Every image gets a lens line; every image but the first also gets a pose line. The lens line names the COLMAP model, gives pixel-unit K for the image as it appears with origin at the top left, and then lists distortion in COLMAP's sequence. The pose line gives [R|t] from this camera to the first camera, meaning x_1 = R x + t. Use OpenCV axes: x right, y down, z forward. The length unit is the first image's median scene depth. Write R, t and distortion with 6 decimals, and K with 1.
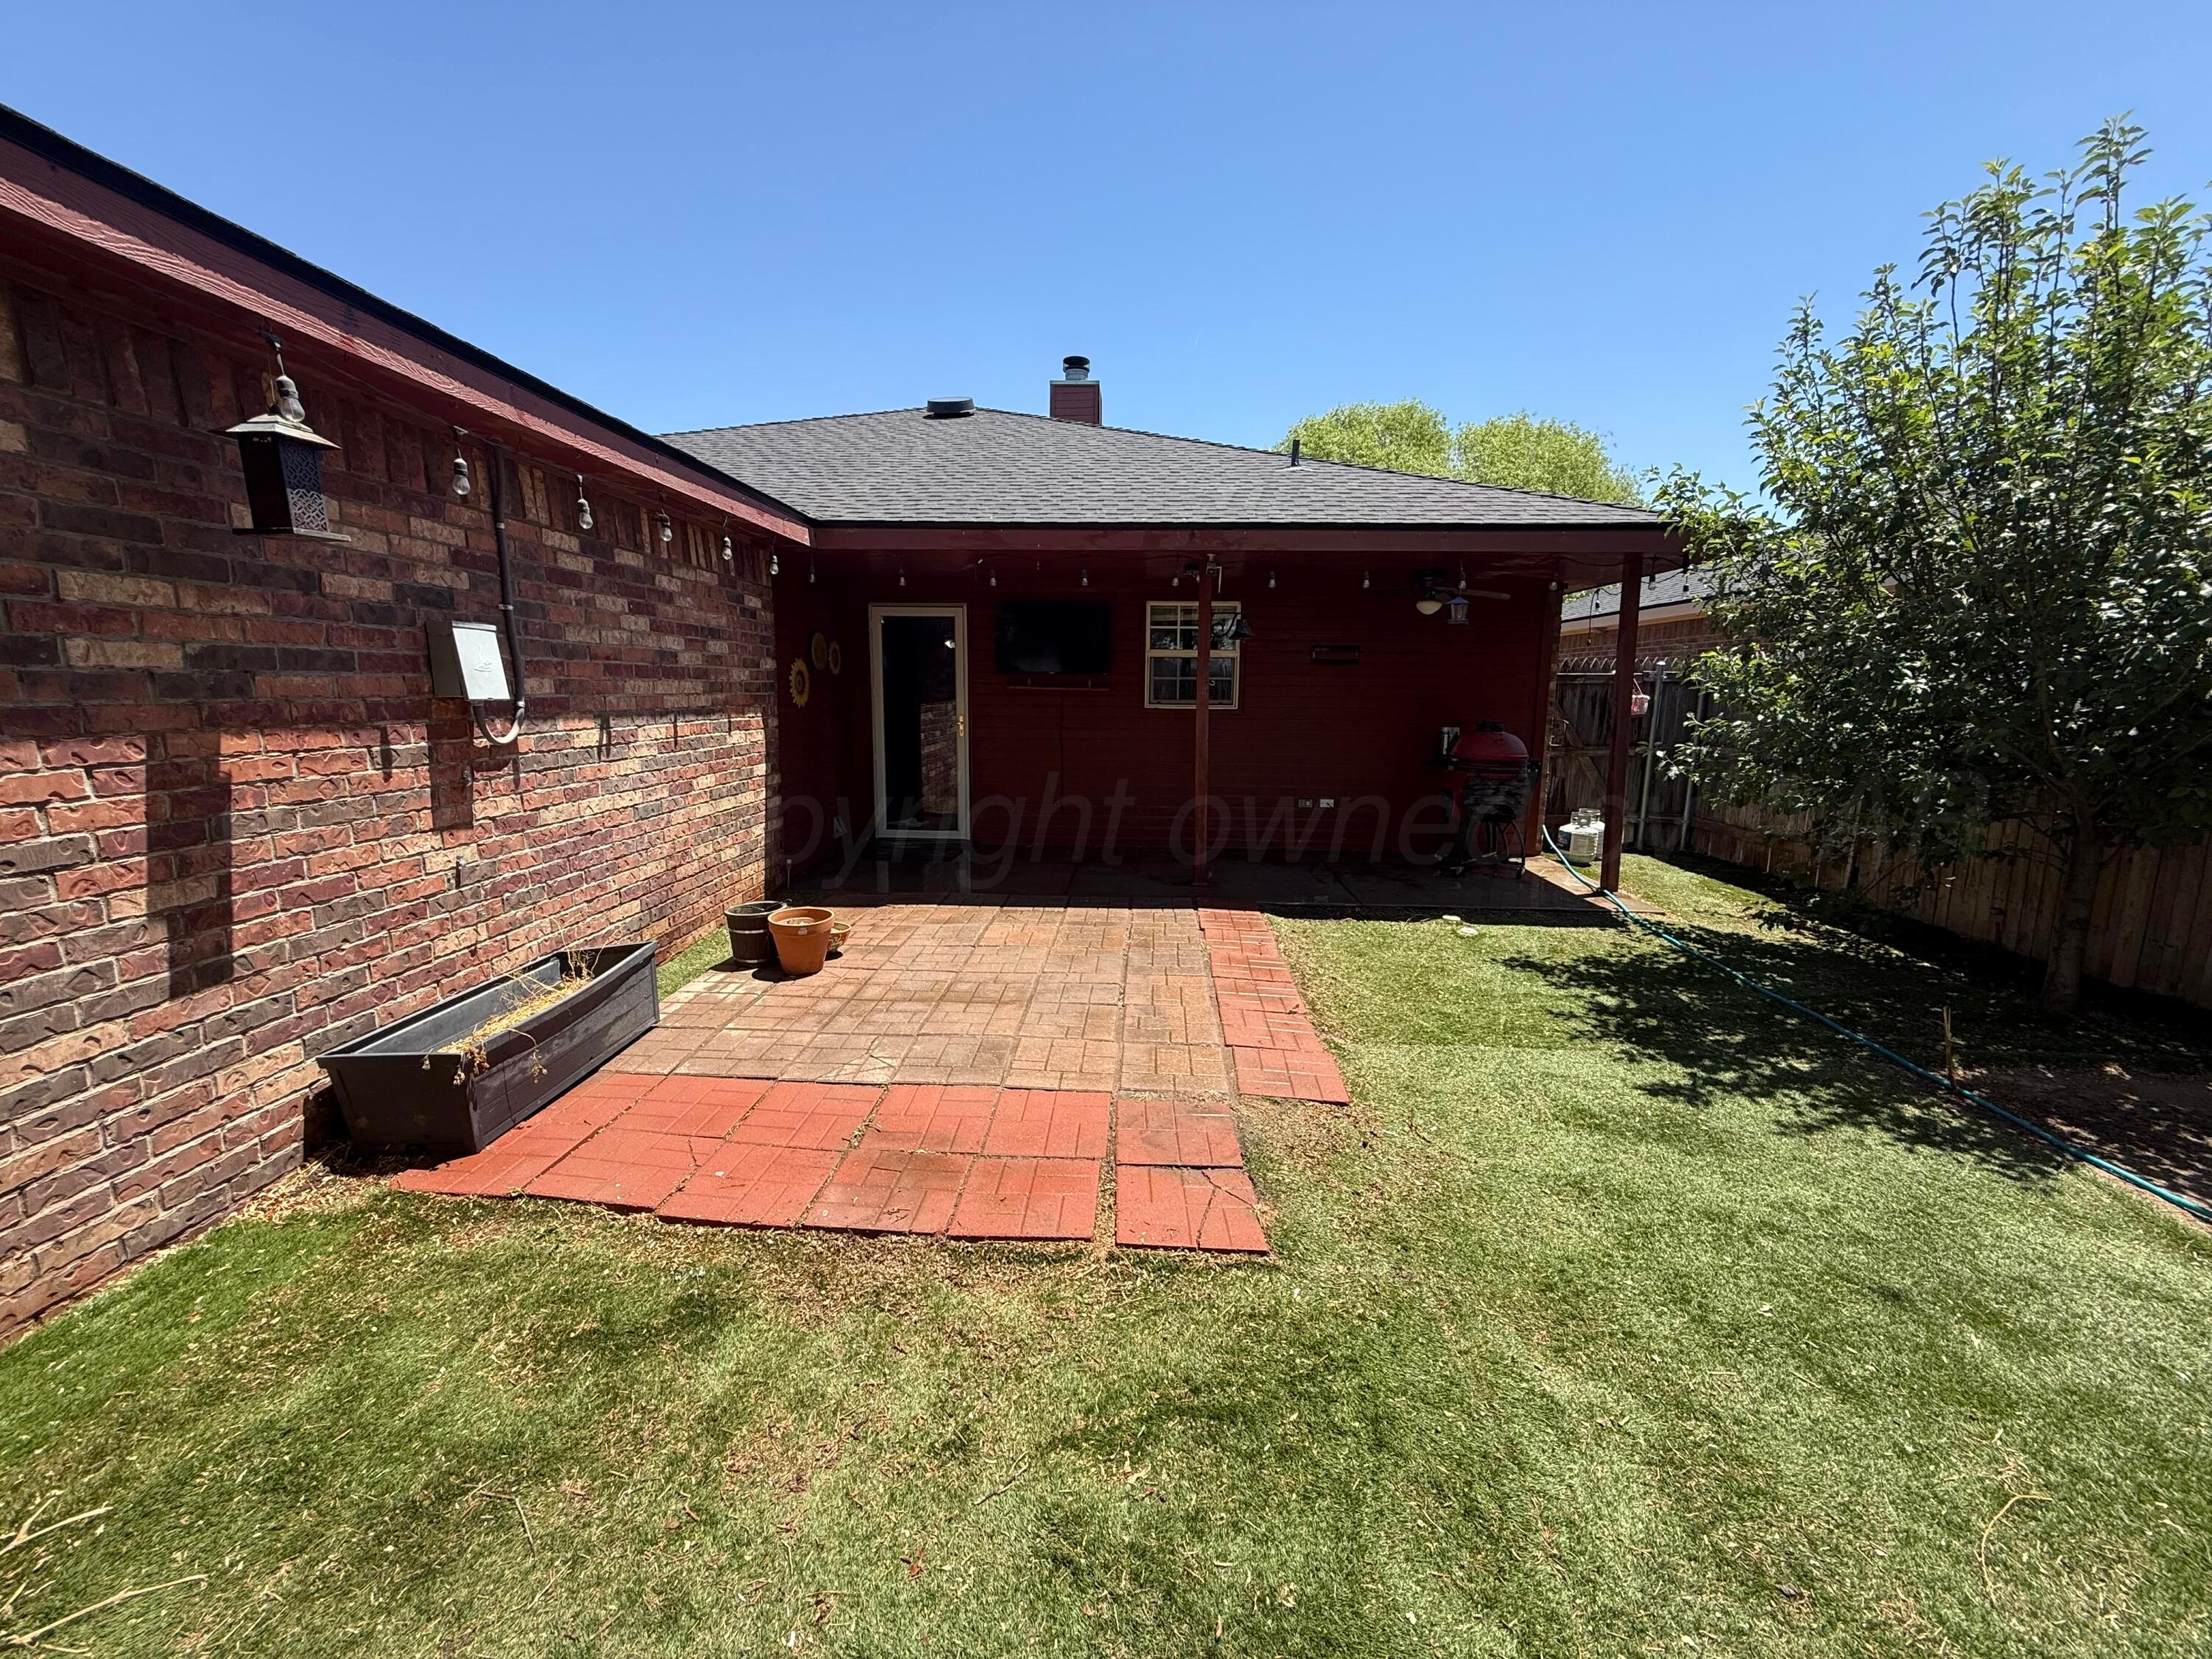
lens RADIAL K [[875.3, 0, 1104.8], [0, 875.3, 822.5], [0, 0, 1]] dist [-0.001210, 0.000307]
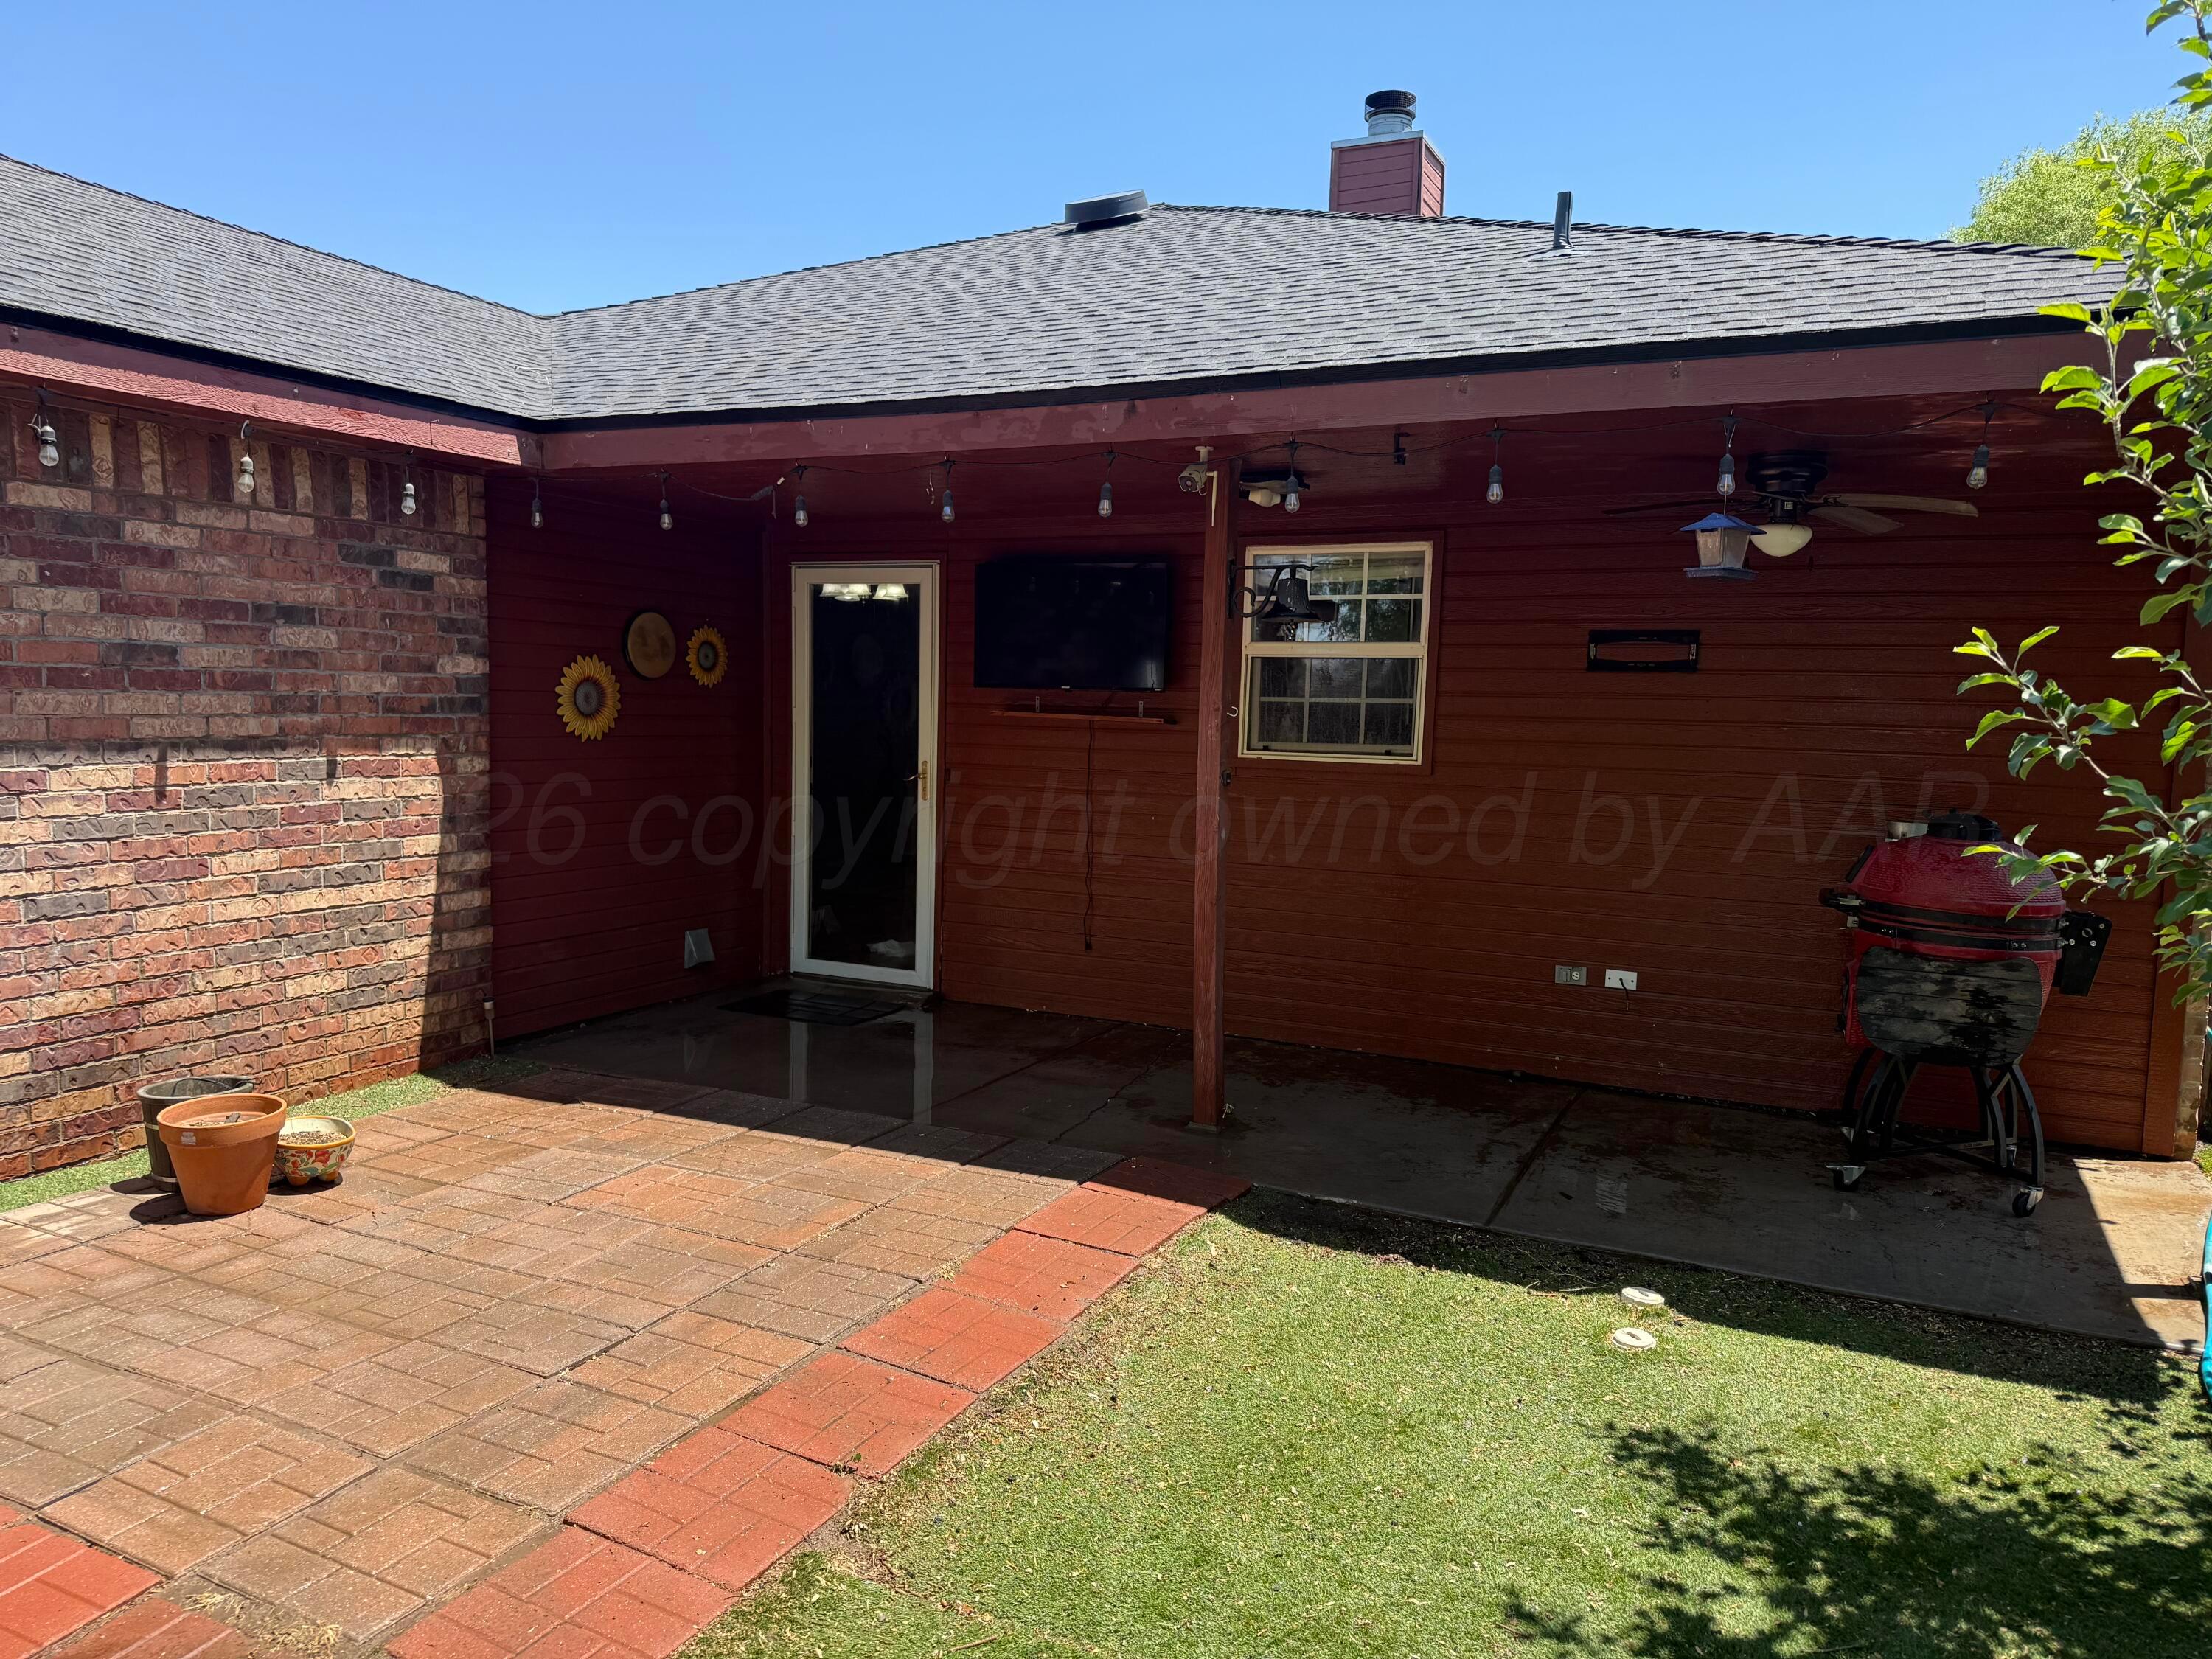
lens RADIAL K [[1545.1, 0, 1106.0], [0, 1545.1, 841.0], [0, 0, 1]] dist [0.024641, -0.013727]
pose [[0.917853, 0.049923, -0.393768, 0.506125], [-0.075083, 0.995985, -0.048741, -0.053707], [0.389754, 0.074303, 0.917916, 0.259287]]
